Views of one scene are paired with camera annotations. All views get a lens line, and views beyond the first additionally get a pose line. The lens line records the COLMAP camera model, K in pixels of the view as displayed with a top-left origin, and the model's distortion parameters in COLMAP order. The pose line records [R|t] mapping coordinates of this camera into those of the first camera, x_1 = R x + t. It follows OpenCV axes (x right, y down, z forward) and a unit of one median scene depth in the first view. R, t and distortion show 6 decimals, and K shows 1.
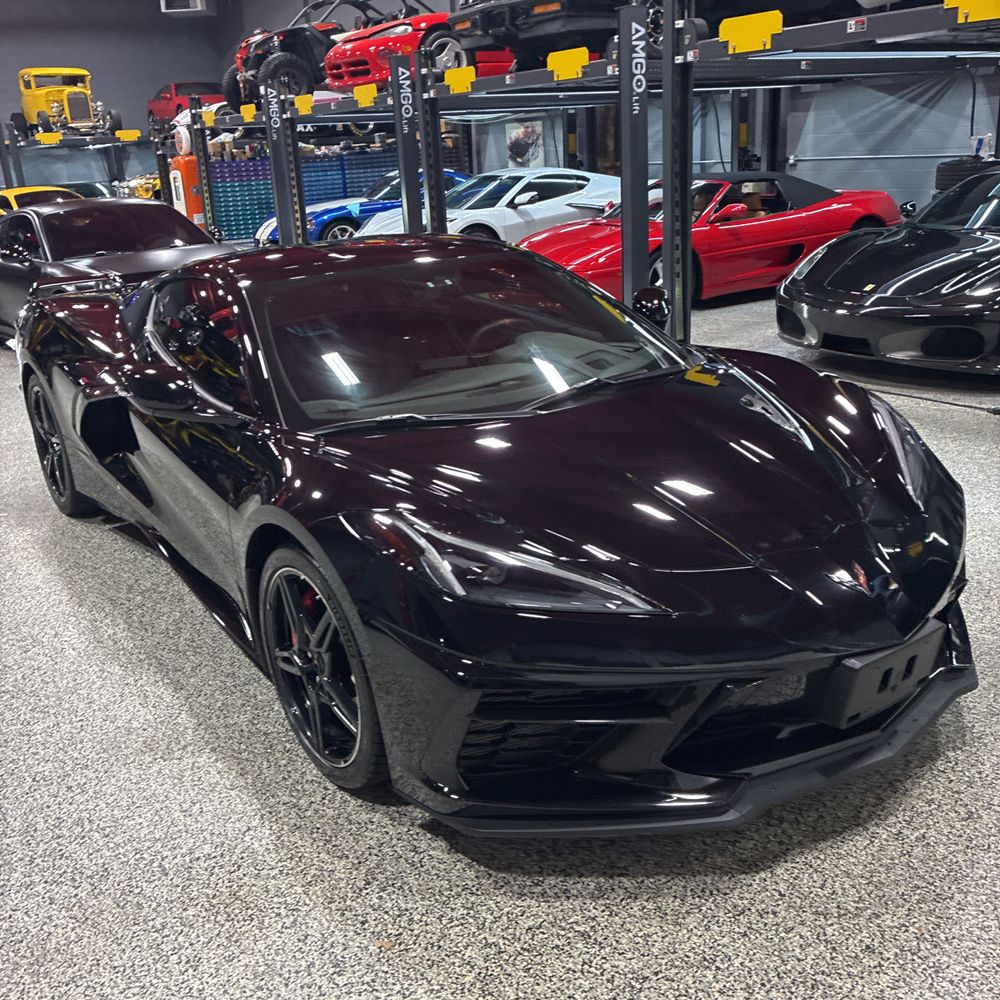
lens RADIAL K [[986.3, 0, 500.0], [0, 986.3, 500.0], [0, 0, 1]] dist [0.015336, 0.012949]
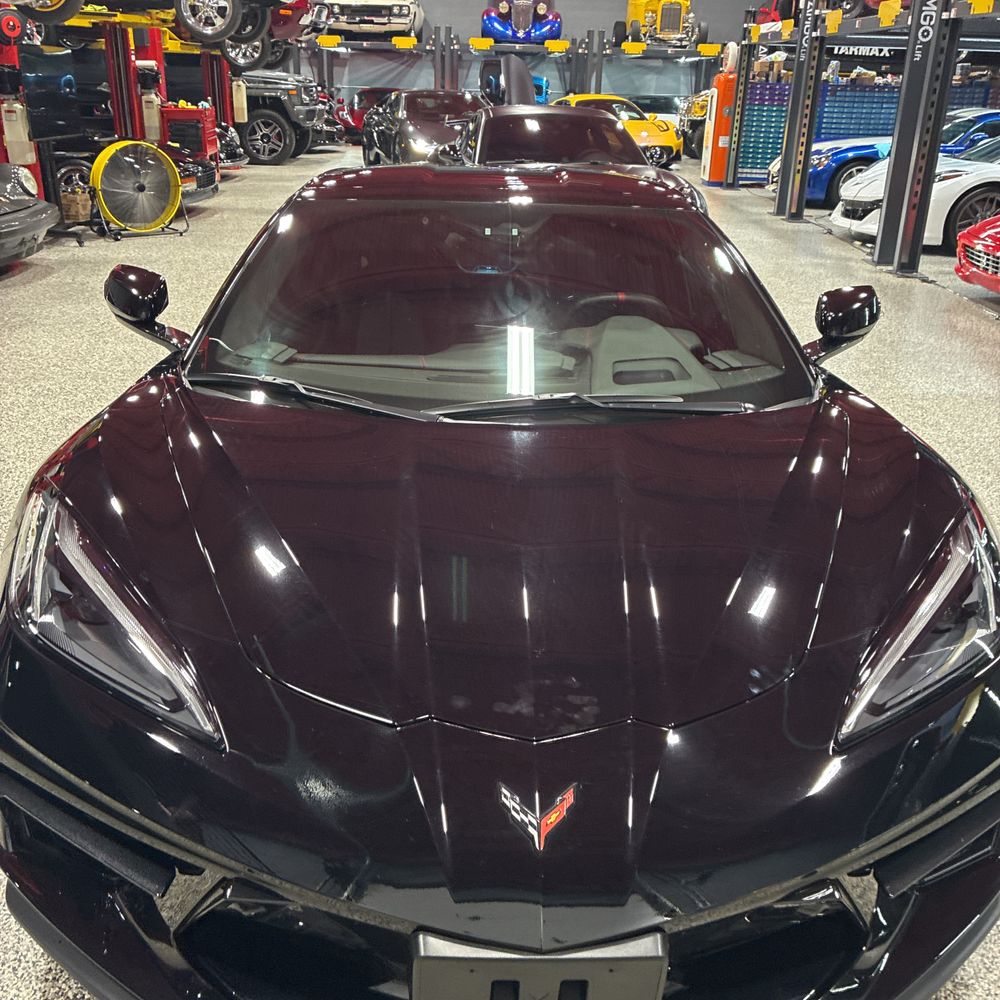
lens RADIAL K [[1010.9, 0, 500.0], [0, 1010.9, 500.0], [0, 0, 1]] dist [0.015889, 0.002257]
pose [[0.833849, 0.279479, -0.476012, 0.105818], [-0.251290, 0.960007, 0.123450, -0.031384], [0.491477, 0.016678, 0.870731, 0.082724]]
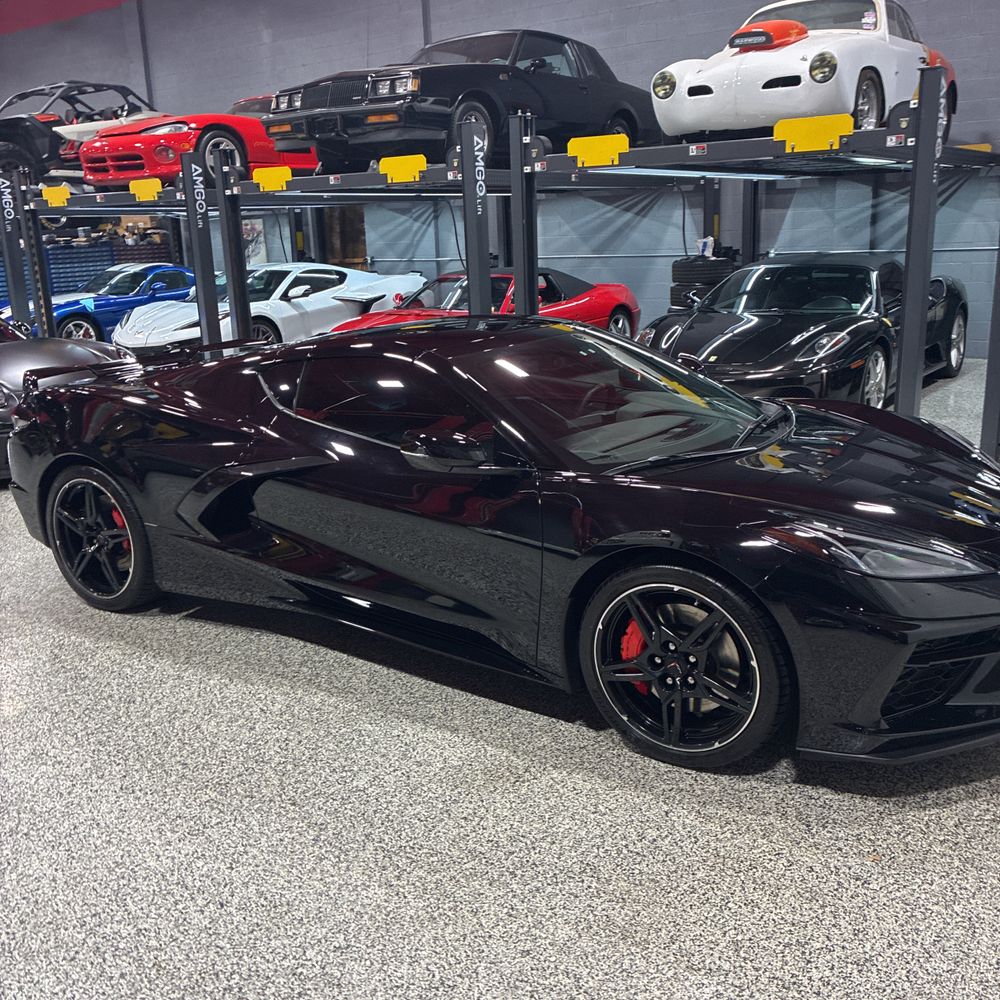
lens RADIAL K [[986.3, 0, 500.0], [0, 986.3, 500.0], [0, 0, 1]] dist [0.015336, 0.012949]
pose [[0.933783, -0.078817, 0.349053, -0.161773], [0.110664, 0.991230, -0.072226, 0.007163], [-0.340299, 0.106071, 0.934316, -0.008389]]
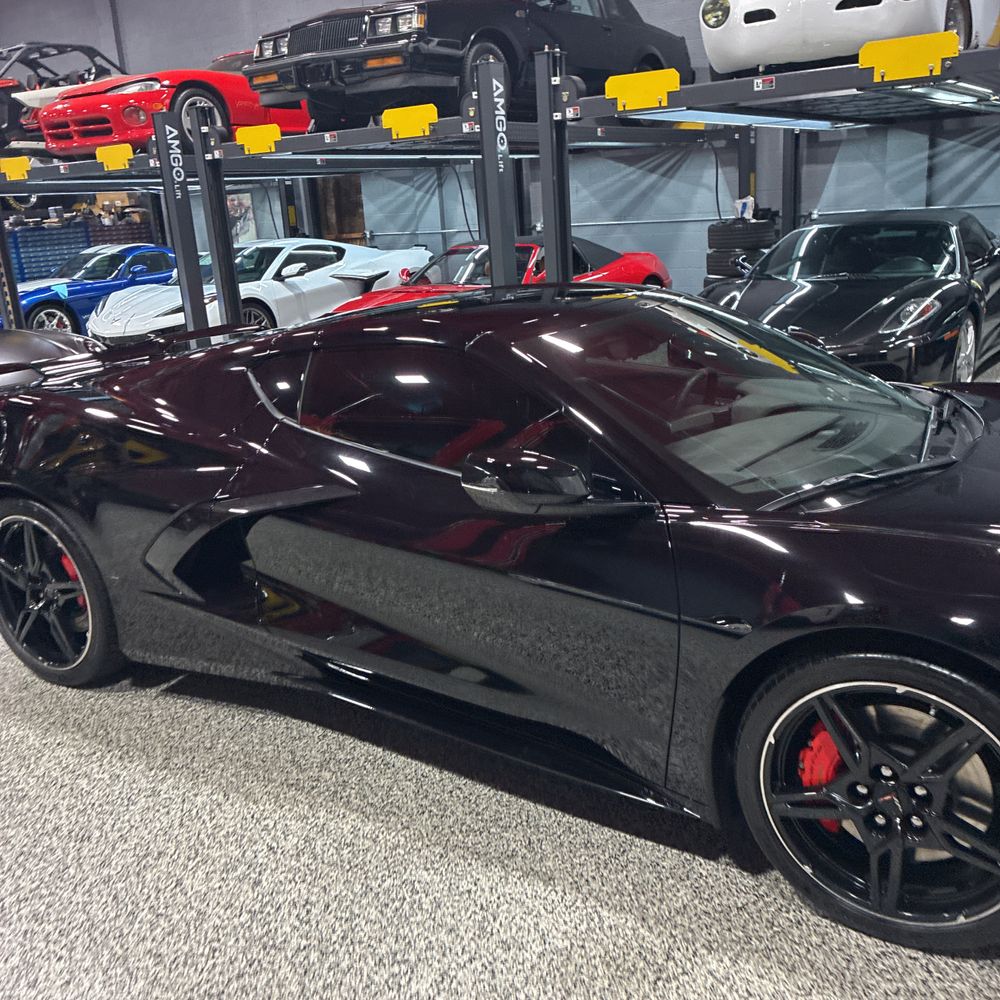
lens RADIAL K [[997.7, 0, 523.0], [0, 997.7, 514.3], [0, 0, 1]] dist [0.012791, 0.015573]
pose [[0.924161, -0.118254, 0.363238, -0.149463], [0.141280, 0.989263, -0.037388, -0.013847], [-0.354917, 0.085871, 0.930946, 0.073943]]
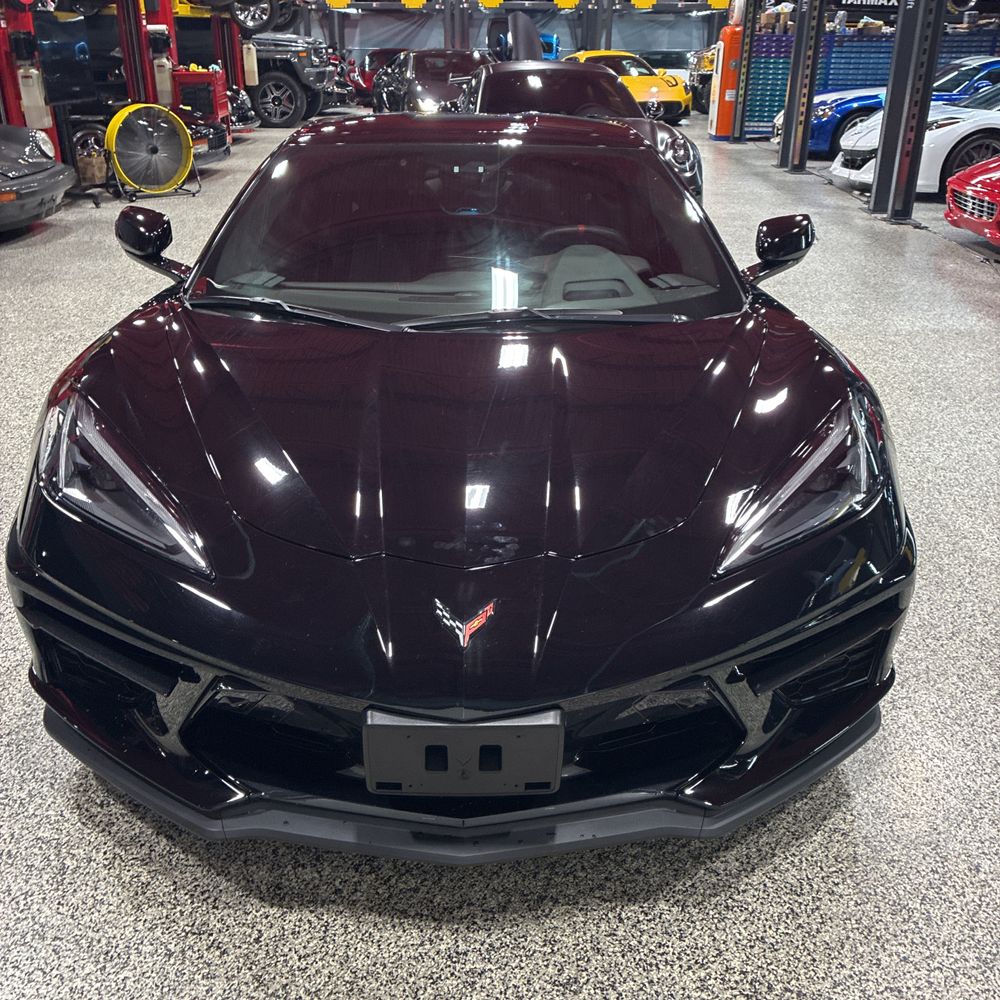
lens RADIAL K [[1004.2, 0, 500.0], [0, 1004.2, 500.0], [0, 0, 1]] dist [0.036625, -0.035021]
pose [[0.827223, 0.286686, -0.483232, 0.132464], [-0.237278, 0.957828, 0.162062, -0.024933], [0.509314, -0.019401, 0.860362, 0.066059]]
